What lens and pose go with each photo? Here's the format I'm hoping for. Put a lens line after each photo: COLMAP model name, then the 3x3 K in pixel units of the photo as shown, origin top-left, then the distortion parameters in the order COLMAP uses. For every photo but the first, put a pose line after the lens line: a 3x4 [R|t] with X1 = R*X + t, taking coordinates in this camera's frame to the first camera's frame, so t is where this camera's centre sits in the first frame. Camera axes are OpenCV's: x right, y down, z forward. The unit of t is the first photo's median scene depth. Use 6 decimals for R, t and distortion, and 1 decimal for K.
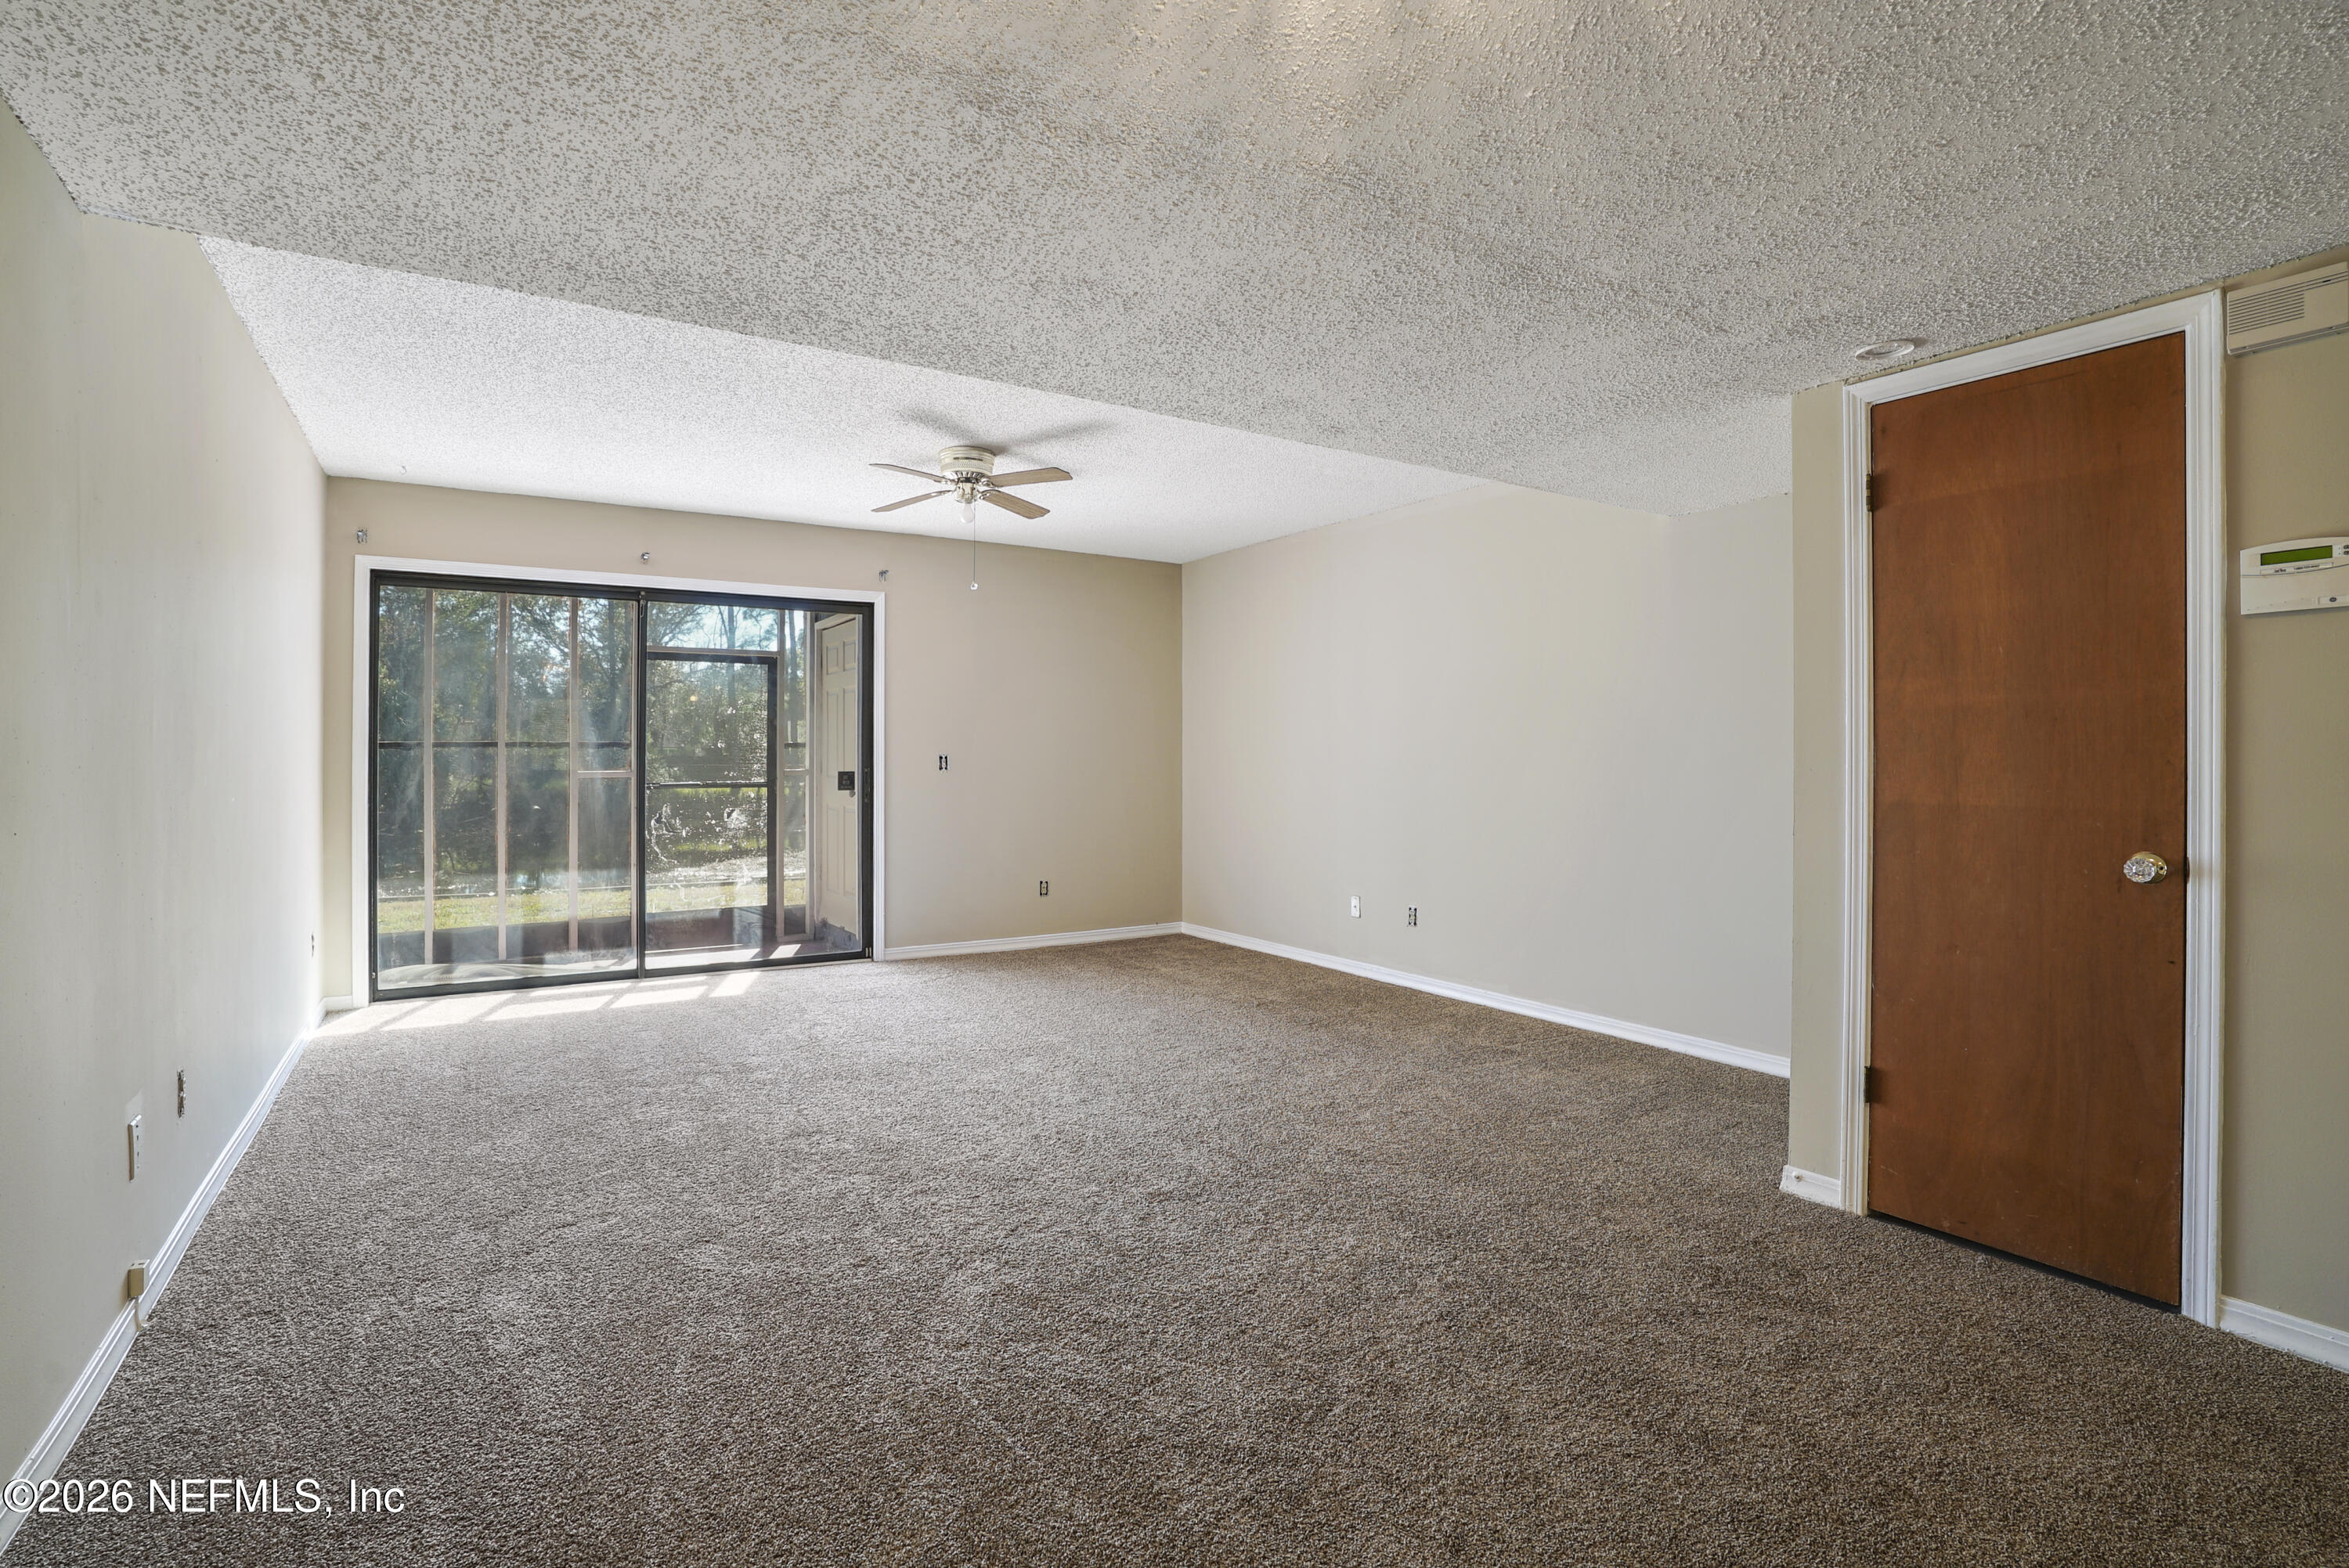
lens RADIAL K [[1087.7, 0, 1183.5], [0, 1087.7, 777.6], [0, 0, 1]] dist [-0.071789, 0.025171]
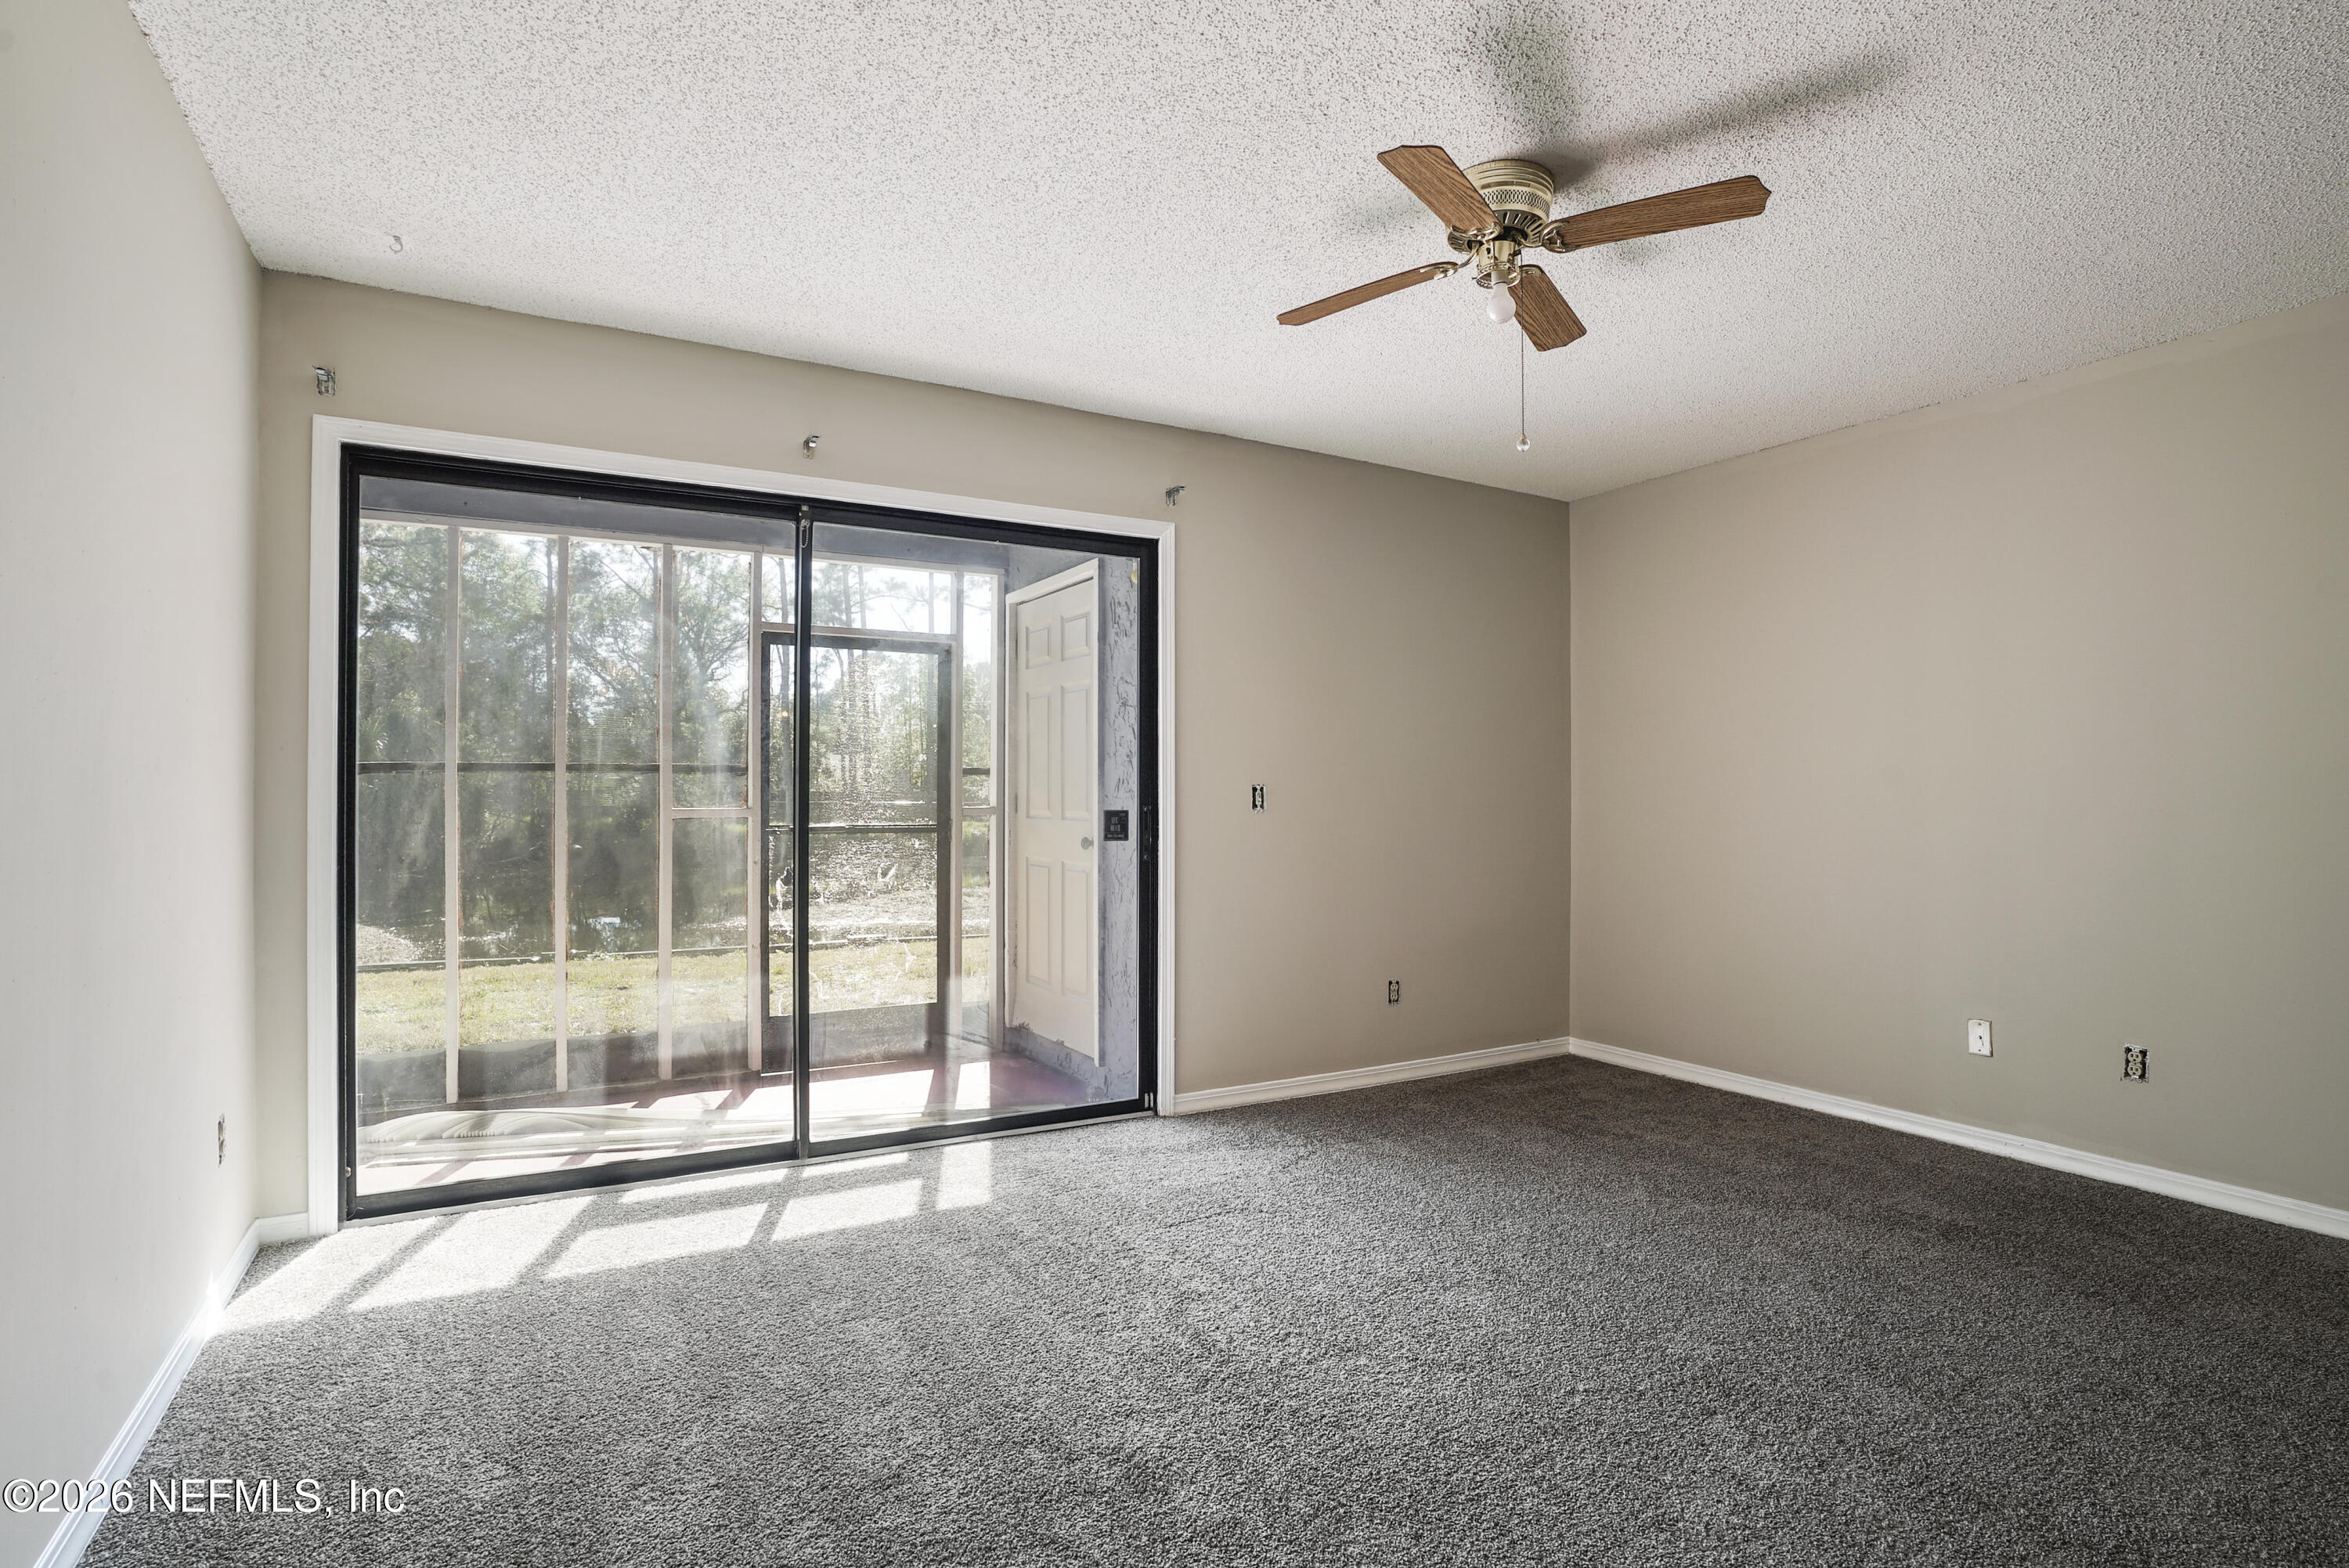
lens RADIAL K [[1170.4, 0, 1213.8], [0, 1170.4, 823.8], [0, 0, 1]] dist [-0.041045, 0.002229]
pose [[0.999075, 0.003898, -0.042817, -0.226477], [-0.003662, 0.999978, 0.005603, -0.001746], [0.042838, -0.005441, 0.999067, 0.328575]]
